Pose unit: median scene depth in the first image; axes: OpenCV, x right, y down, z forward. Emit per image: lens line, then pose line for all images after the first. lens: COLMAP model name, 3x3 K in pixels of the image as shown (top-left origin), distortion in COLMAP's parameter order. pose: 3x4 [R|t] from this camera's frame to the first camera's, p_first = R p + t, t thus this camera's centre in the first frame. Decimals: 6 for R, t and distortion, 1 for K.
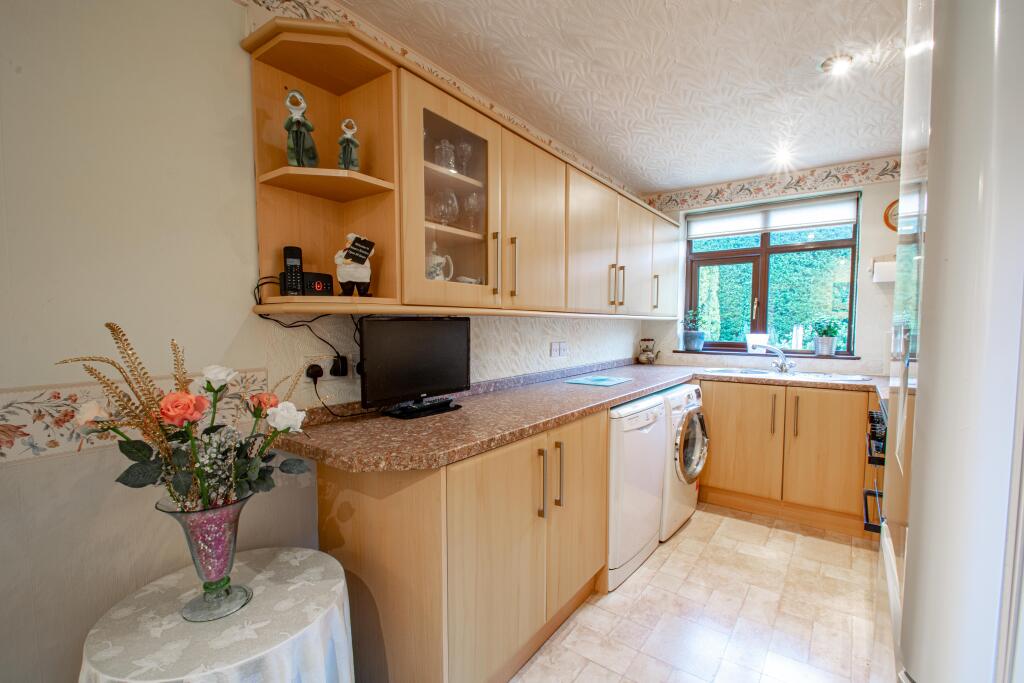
lens RADIAL K [[448.7, 0, 515.1], [0, 448.7, 354.4], [0, 0, 1]] dist [-0.011332, -0.000315]
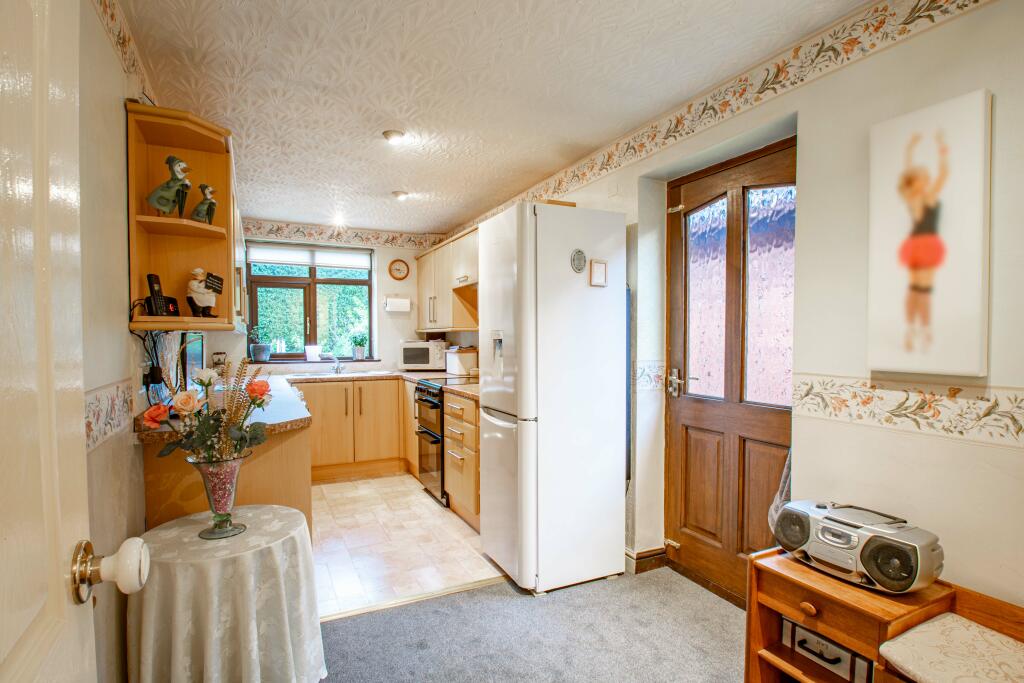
lens RADIAL K [[511.6, 0, 512.6], [0, 511.6, 345.9], [0, 0, 1]] dist [-0.001214, -0.000253]
pose [[0.466809, -0.015400, 0.884224, -0.528301], [0.062931, 0.997892, -0.015844, 0.014705], [-0.882116, 0.063041, 0.466794, -0.197970]]
